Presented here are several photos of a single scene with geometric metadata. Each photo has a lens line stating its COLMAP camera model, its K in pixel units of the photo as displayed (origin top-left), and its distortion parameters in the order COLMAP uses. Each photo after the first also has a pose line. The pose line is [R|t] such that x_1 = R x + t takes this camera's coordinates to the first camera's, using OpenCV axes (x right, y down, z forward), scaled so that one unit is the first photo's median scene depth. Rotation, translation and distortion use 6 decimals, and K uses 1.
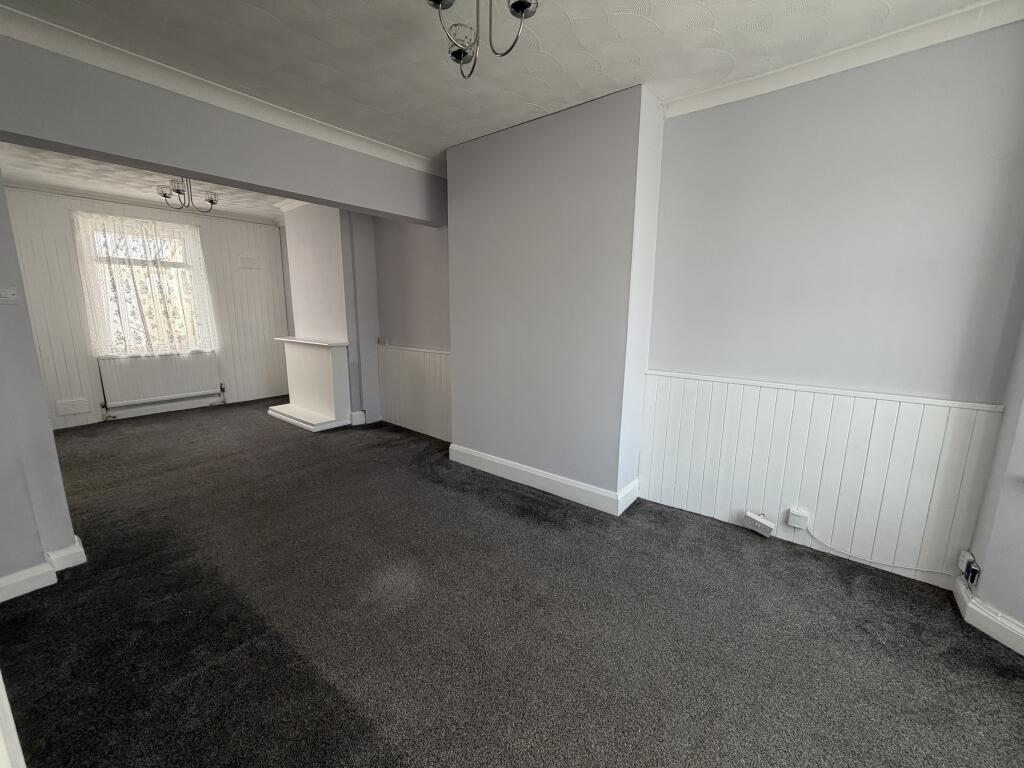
lens RADIAL K [[410.6, 0, 507.8], [0, 410.6, 382.7], [0, 0, 1]] dist [0.004194, 0.000413]
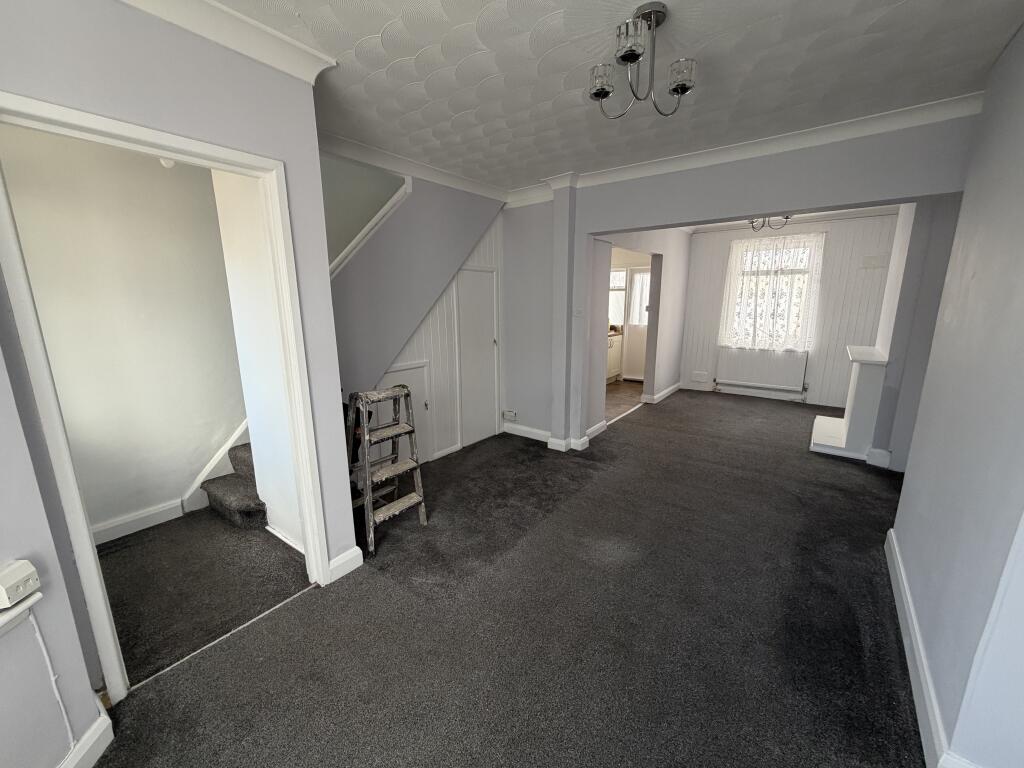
lens RADIAL K [[410.6, 0, 510.3], [0, 410.6, 386.8], [0, 0, 1]] dist [0.004194, 0.000413]
pose [[0.029780, 0.204349, -0.978445, 0.357246], [-0.172387, 0.965261, 0.196349, -0.077133], [0.984579, 0.162824, 0.063973, 0.238713]]
